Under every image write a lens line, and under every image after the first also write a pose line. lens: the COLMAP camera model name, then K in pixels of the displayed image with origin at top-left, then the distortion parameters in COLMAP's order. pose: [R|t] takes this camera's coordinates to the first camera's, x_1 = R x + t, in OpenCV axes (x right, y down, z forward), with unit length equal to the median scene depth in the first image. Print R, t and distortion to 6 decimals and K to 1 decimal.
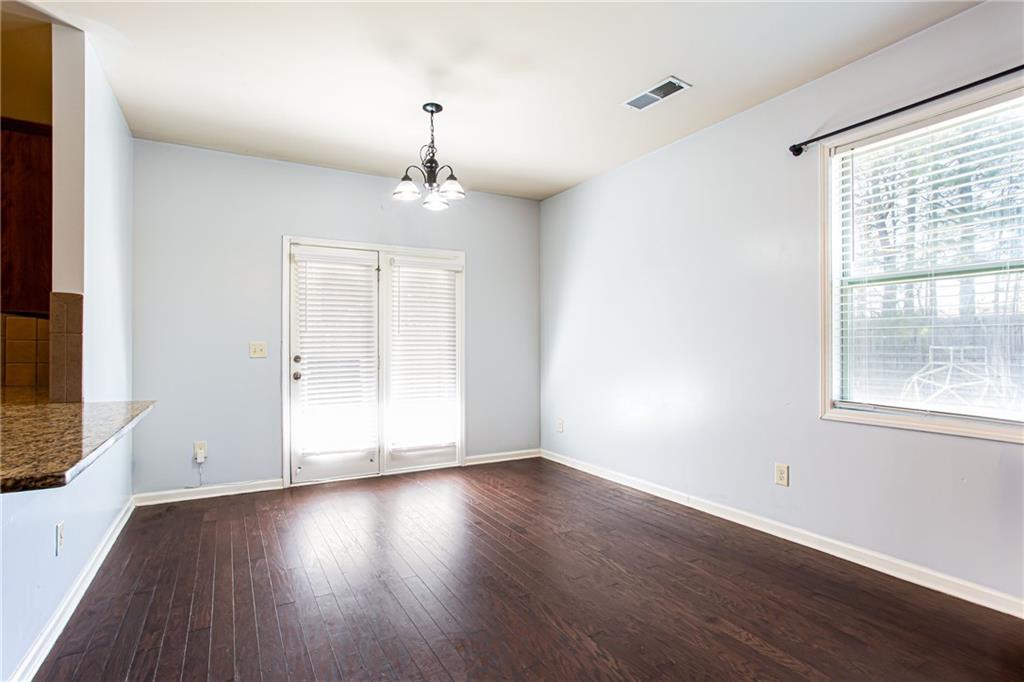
lens RADIAL K [[511.4, 0, 508.1], [0, 511.4, 345.7], [0, 0, 1]] dist [-0.012118, 0.001258]
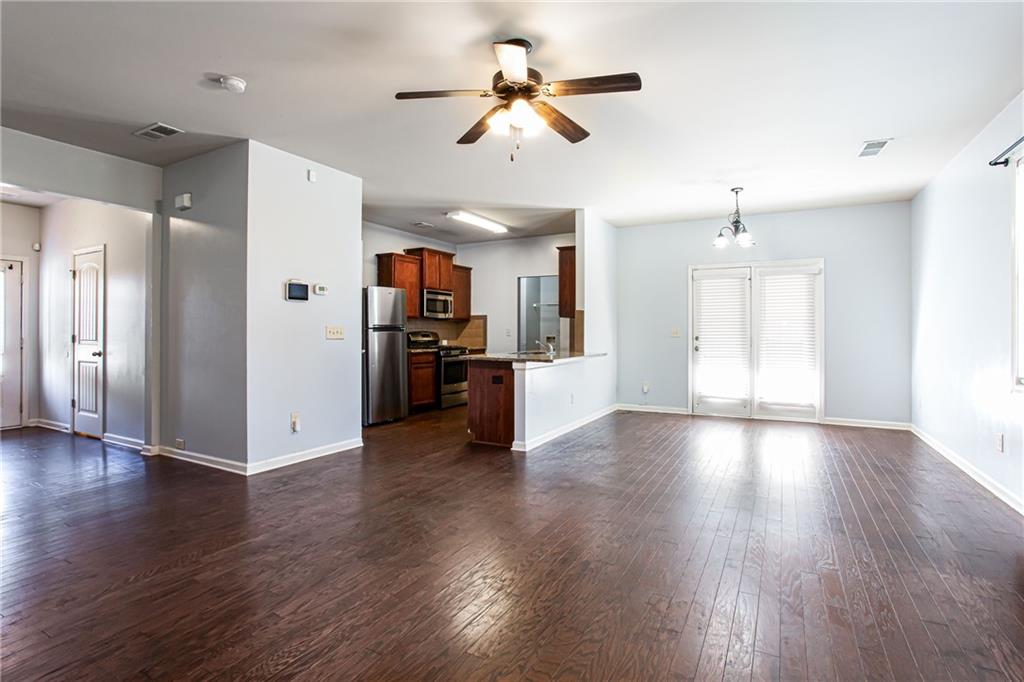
lens RADIAL K [[494.6, 0, 508.3], [0, 494.6, 323.5], [0, 0, 1]] dist [-0.000699, -0.000133]
pose [[0.533570, -0.013558, -0.845647, 0.632226], [-0.001494, 0.999855, -0.016973, 0.005143], [0.845755, 0.010320, 0.533472, -0.393051]]
